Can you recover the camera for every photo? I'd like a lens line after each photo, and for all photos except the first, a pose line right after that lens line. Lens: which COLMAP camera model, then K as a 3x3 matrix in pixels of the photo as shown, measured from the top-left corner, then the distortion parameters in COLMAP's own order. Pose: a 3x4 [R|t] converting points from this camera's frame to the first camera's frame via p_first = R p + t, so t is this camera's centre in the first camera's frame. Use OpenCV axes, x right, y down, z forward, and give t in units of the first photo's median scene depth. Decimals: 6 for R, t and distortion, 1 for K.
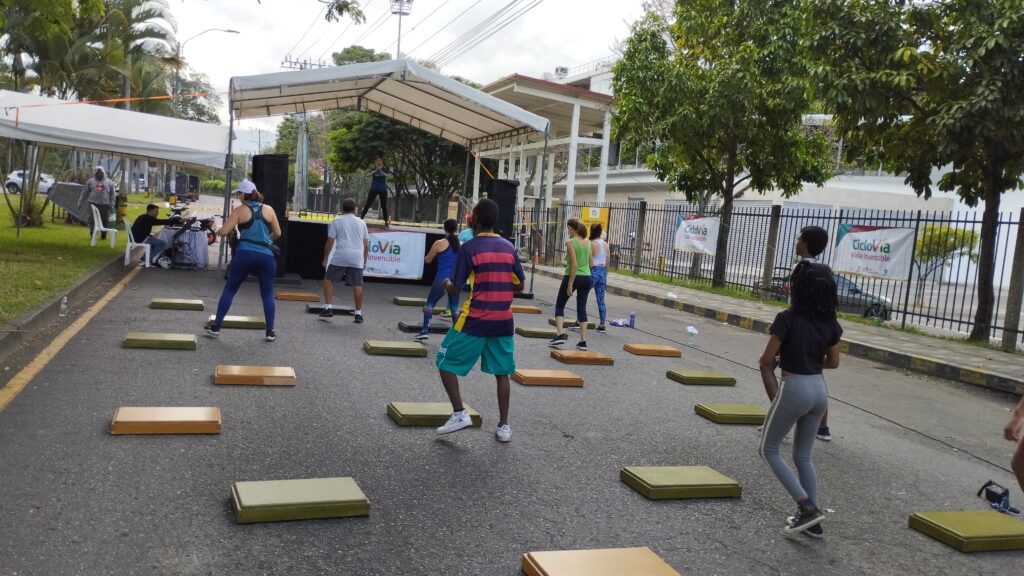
lens RADIAL K [[841.3, 0, 543.0], [0, 841.3, 289.2], [0, 0, 1]] dist [0.055105, -0.056623]
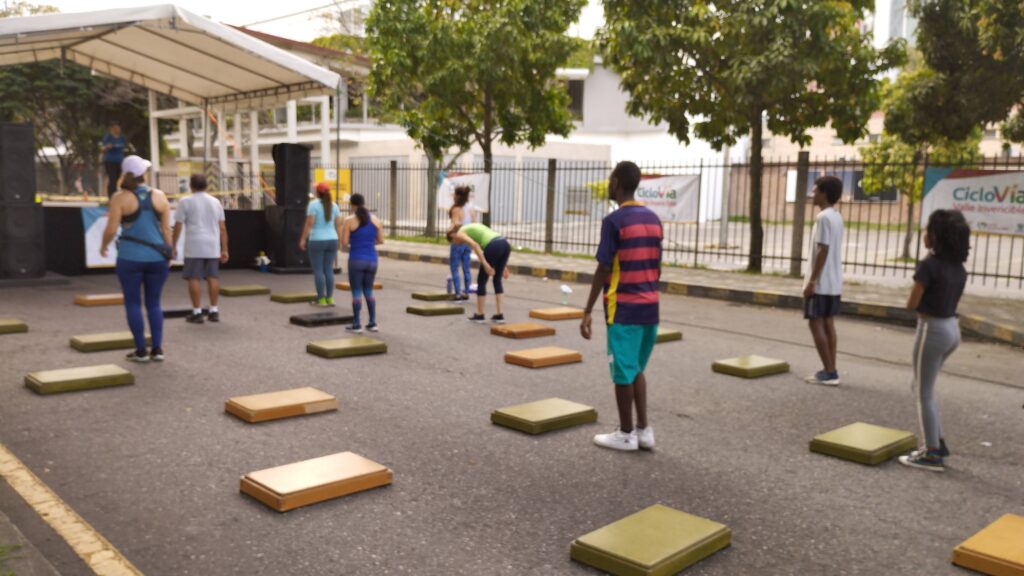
lens RADIAL K [[841.3, 0, 543.0], [0, 841.3, 289.2], [0, 0, 1]] dist [0.055105, -0.056623]
pose [[0.918553, -0.105898, 0.380850, -0.150431], [0.085727, 0.993885, 0.069596, -0.015241], [-0.385891, -0.031278, 0.922014, 0.061751]]
